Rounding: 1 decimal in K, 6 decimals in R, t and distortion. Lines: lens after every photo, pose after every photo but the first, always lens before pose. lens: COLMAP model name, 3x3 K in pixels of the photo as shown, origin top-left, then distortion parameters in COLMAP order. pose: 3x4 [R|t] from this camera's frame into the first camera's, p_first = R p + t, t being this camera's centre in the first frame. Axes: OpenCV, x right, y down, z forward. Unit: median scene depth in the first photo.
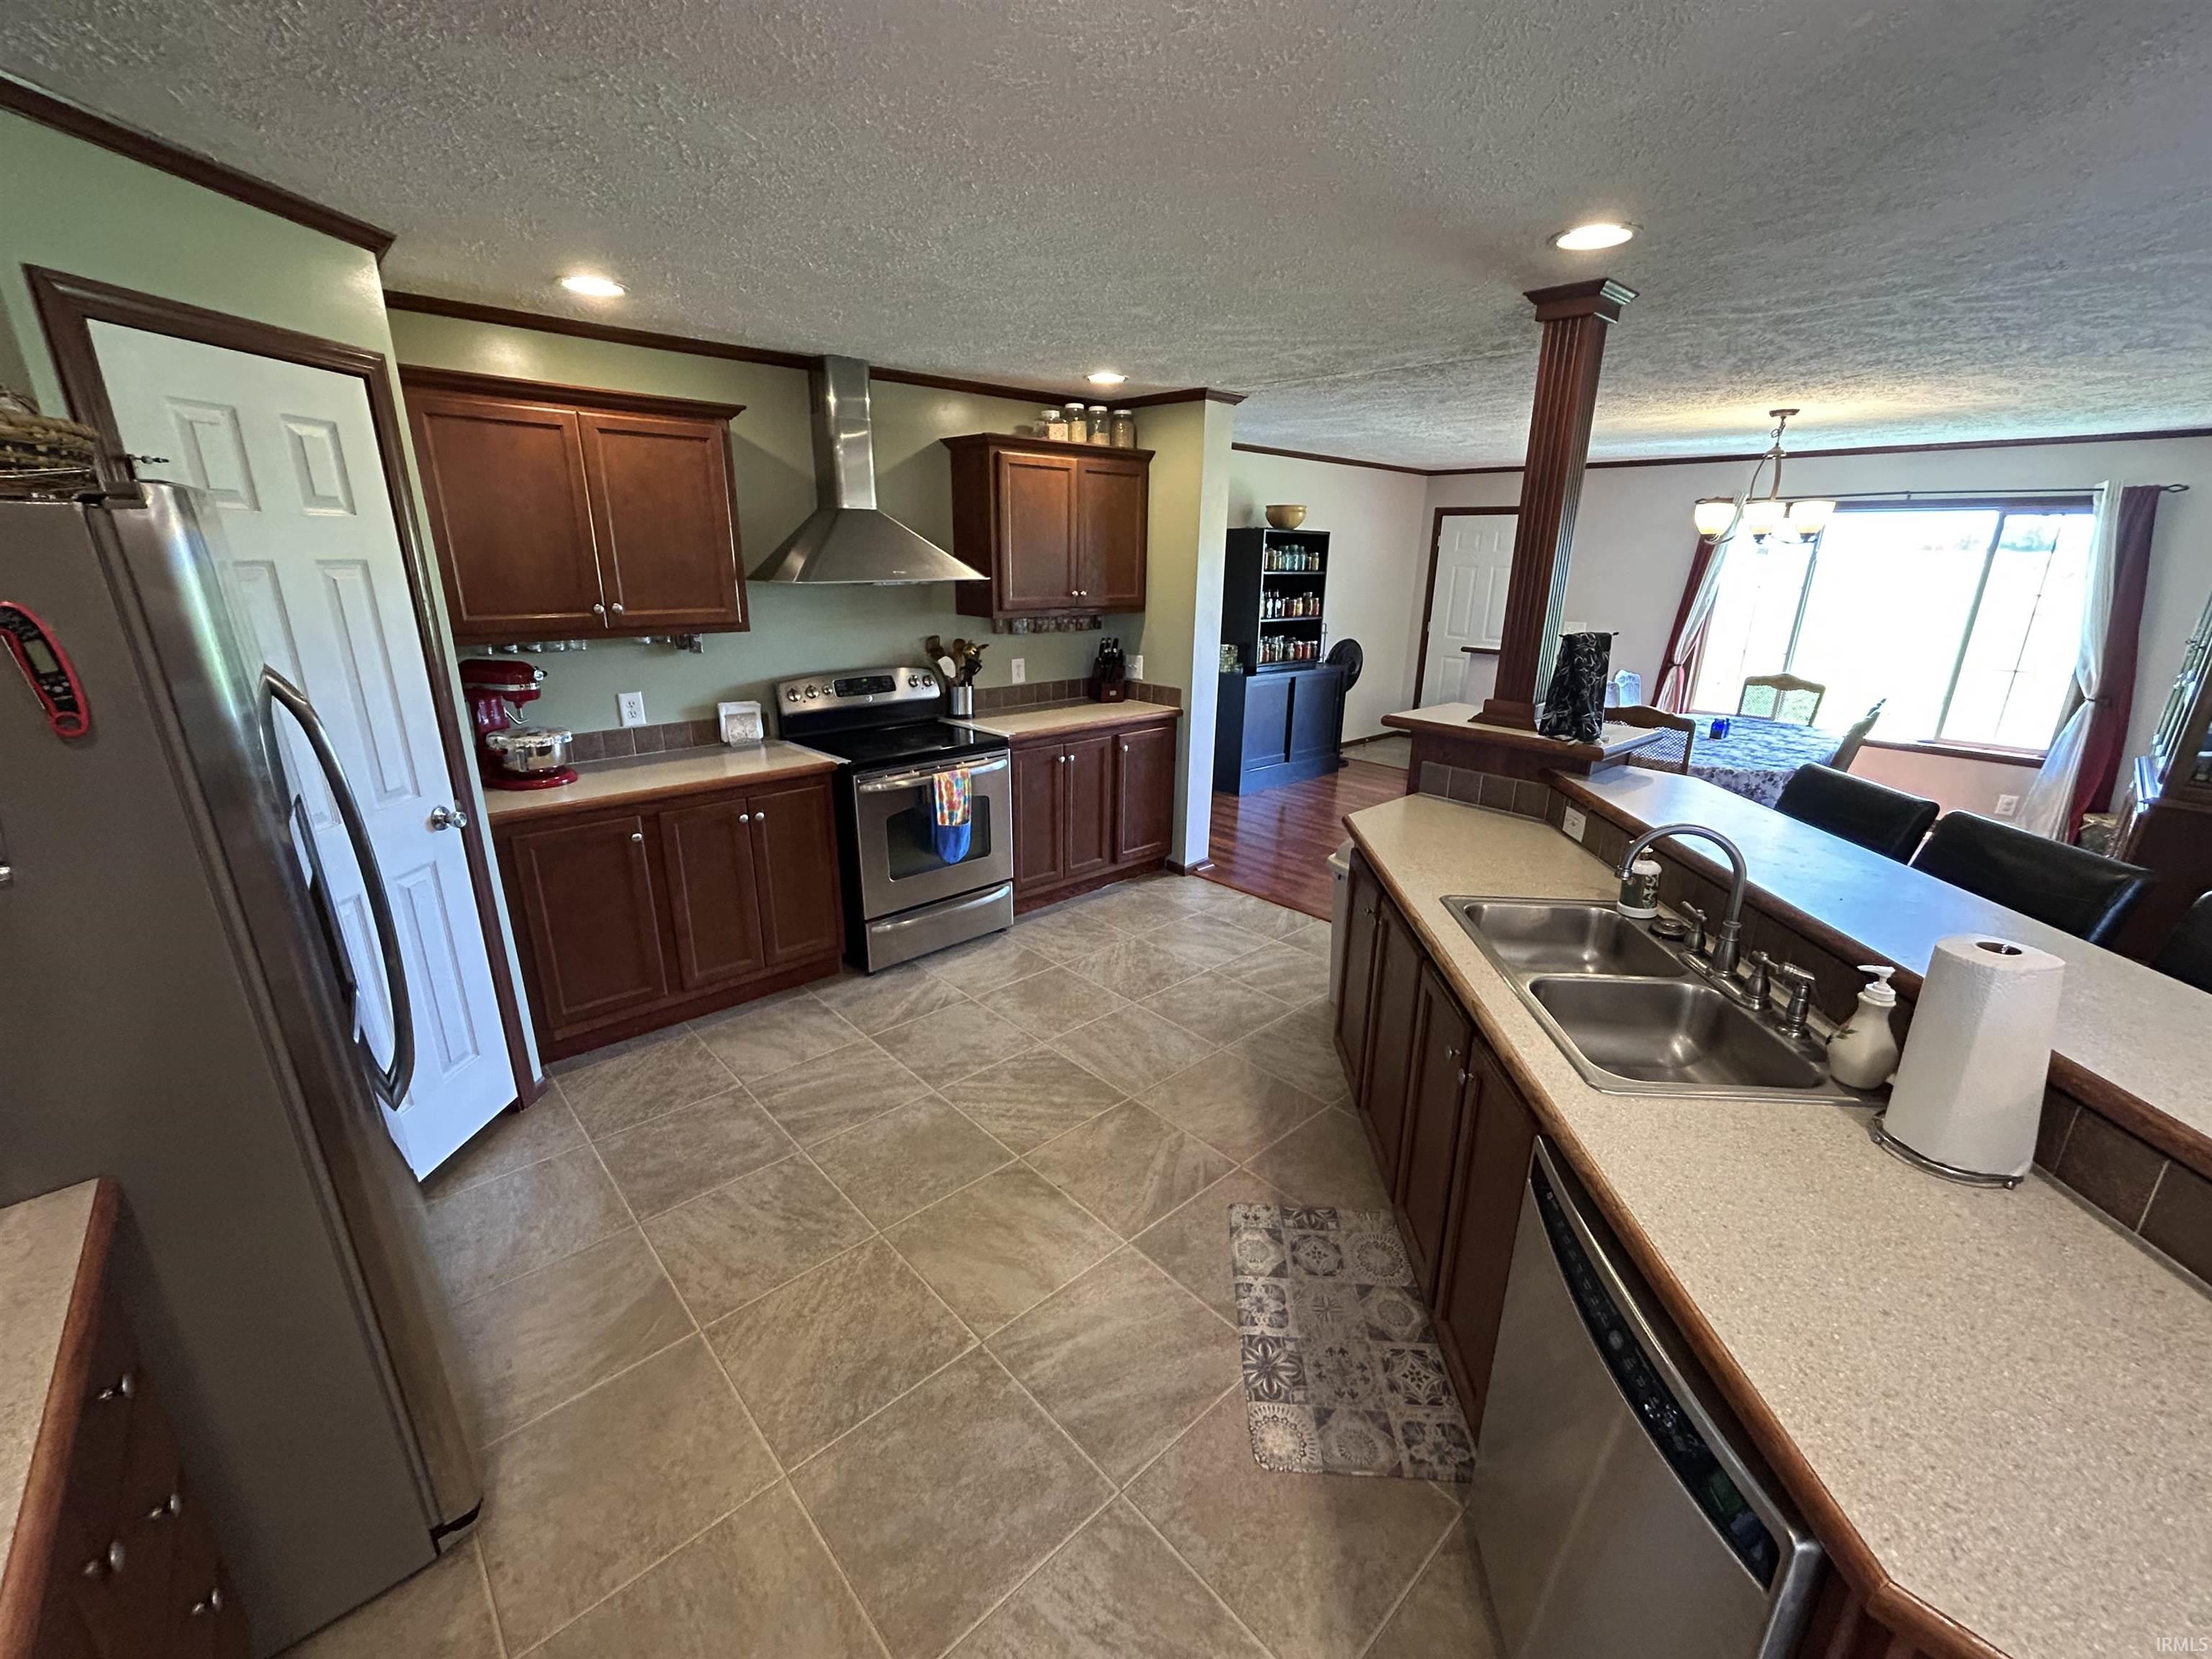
lens RADIAL K [[893.9, 0, 1107.0], [0, 893.9, 834.7], [0, 0, 1]] dist [0.001268, 0.000084]
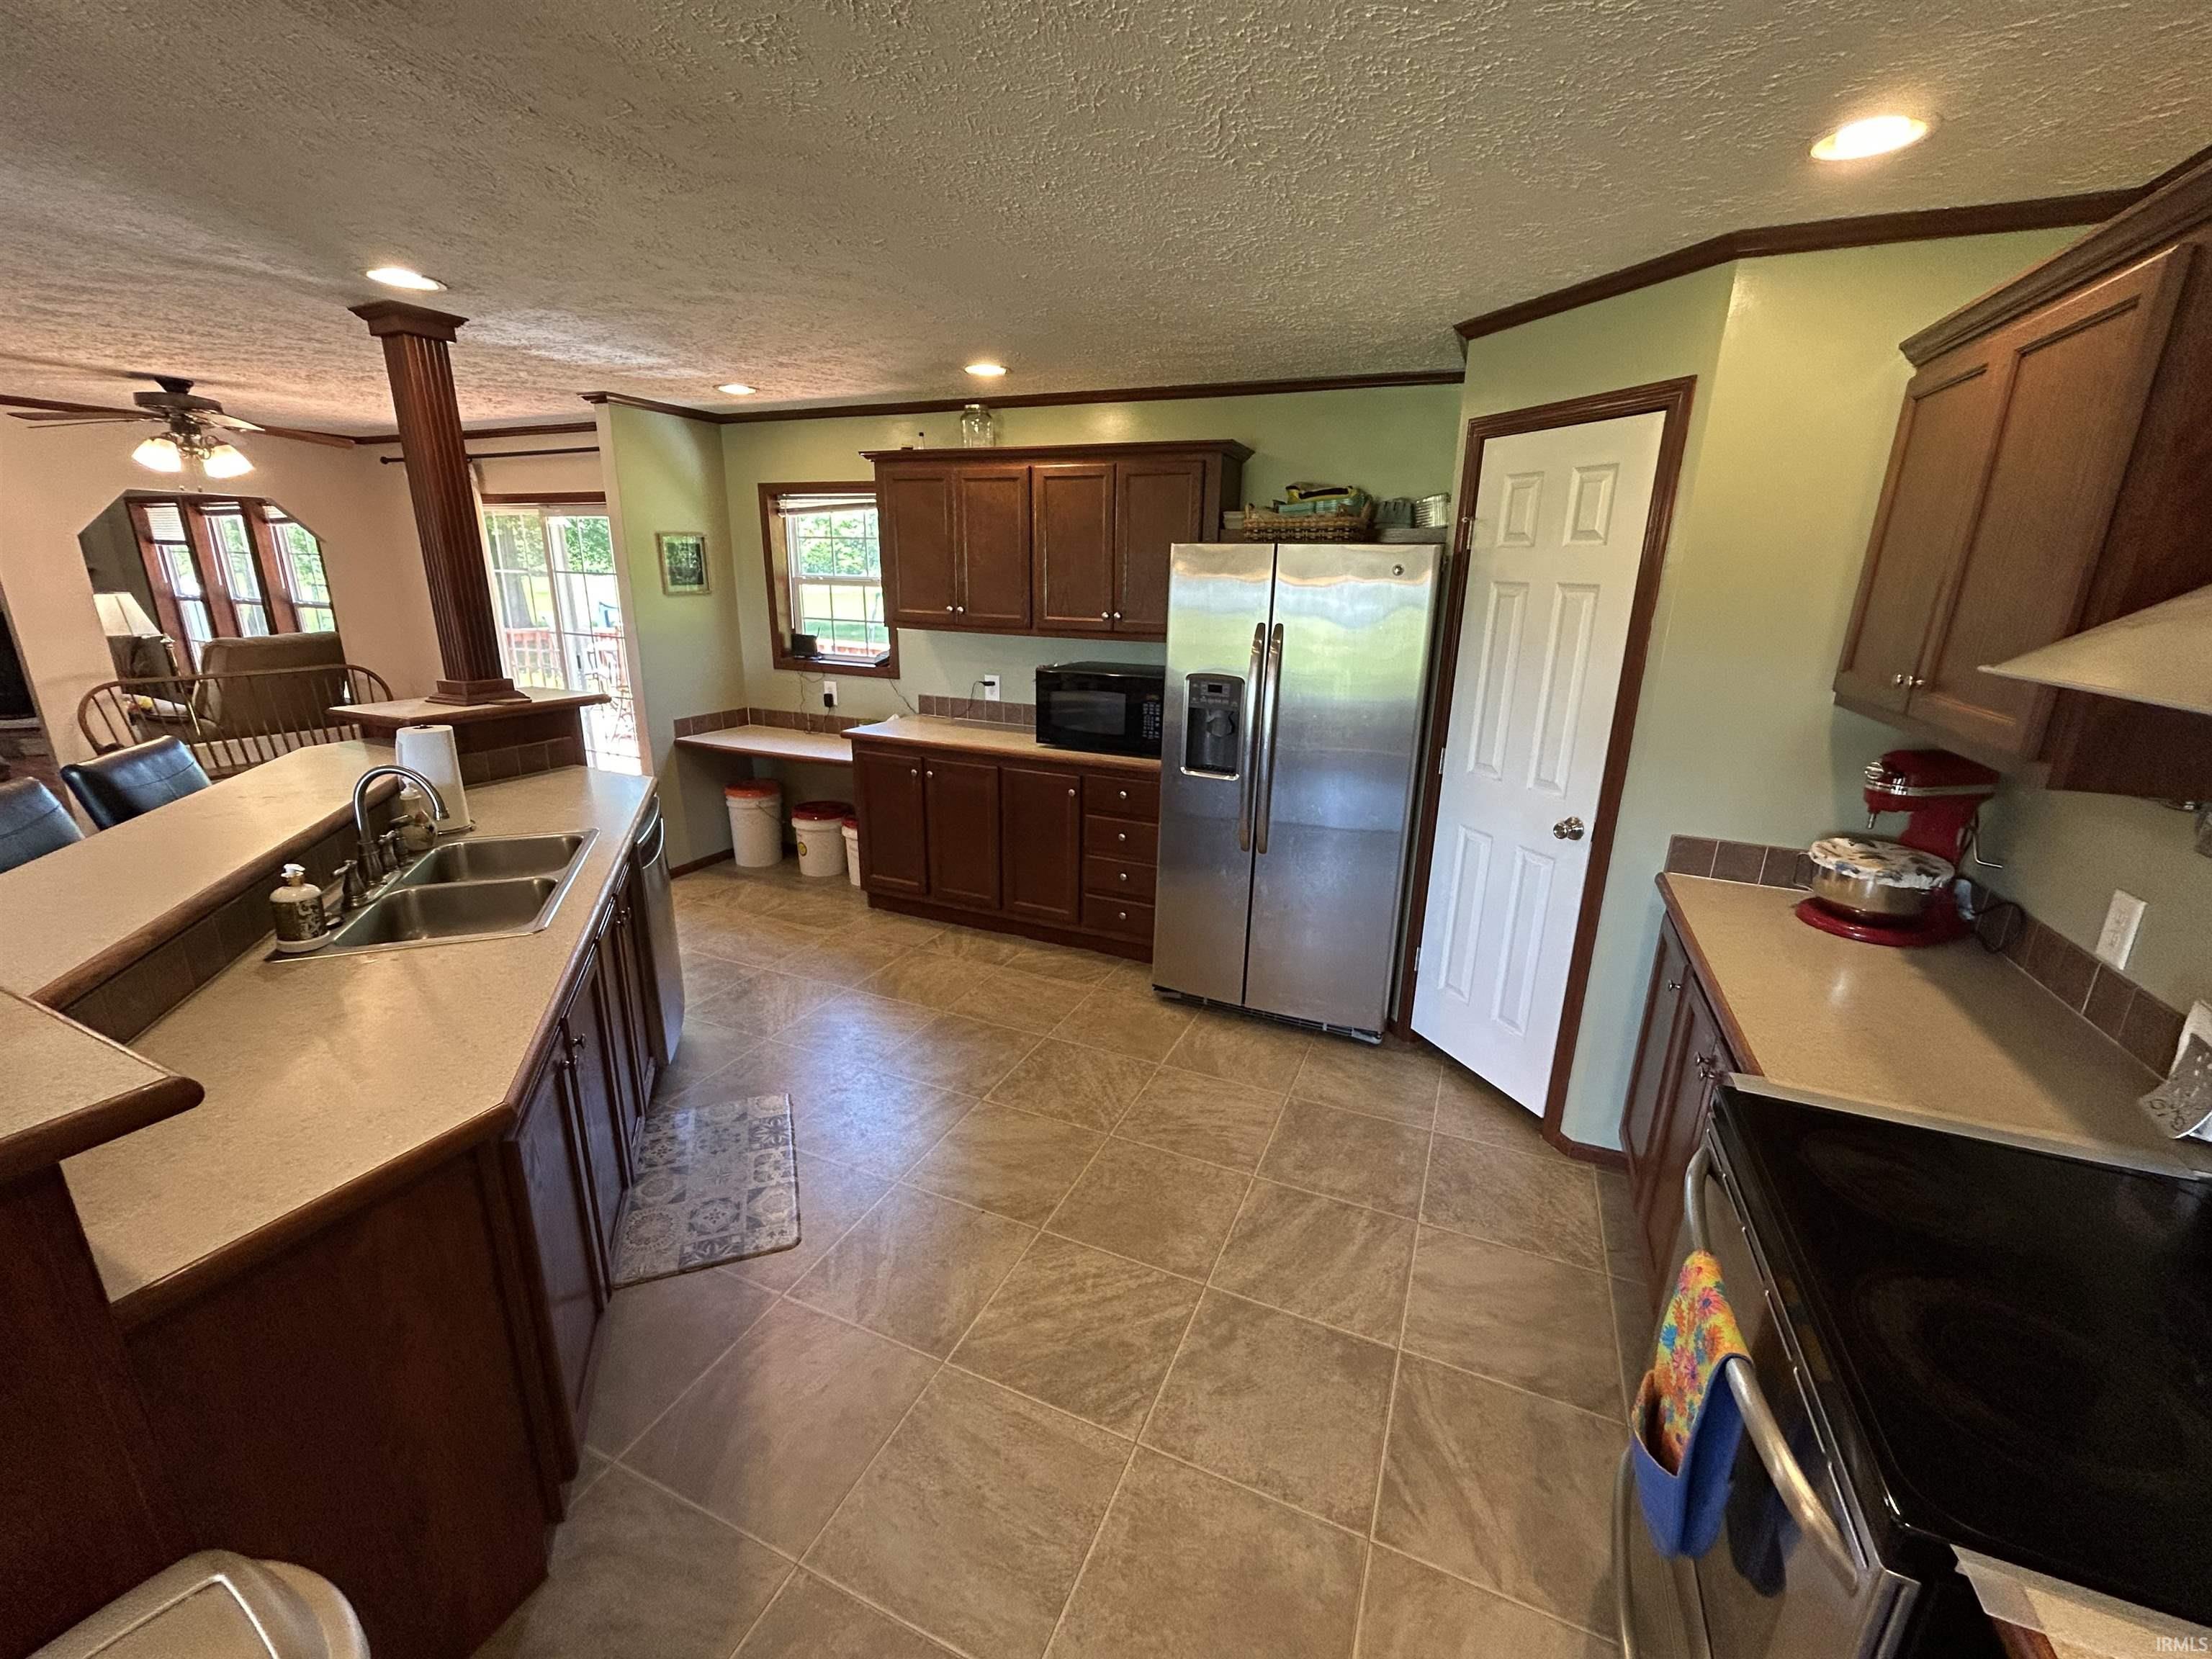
lens RADIAL K [[893.9, 0, 1101.2], [0, 893.9, 826.9], [0, 0, 1]] dist [0.001268, 0.000084]
pose [[-0.915194, 0.086486, -0.393624, 0.188219], [-0.147081, 0.837658, 0.526018, -0.521862], [0.375216, 0.539304, -0.753900, 1.674393]]
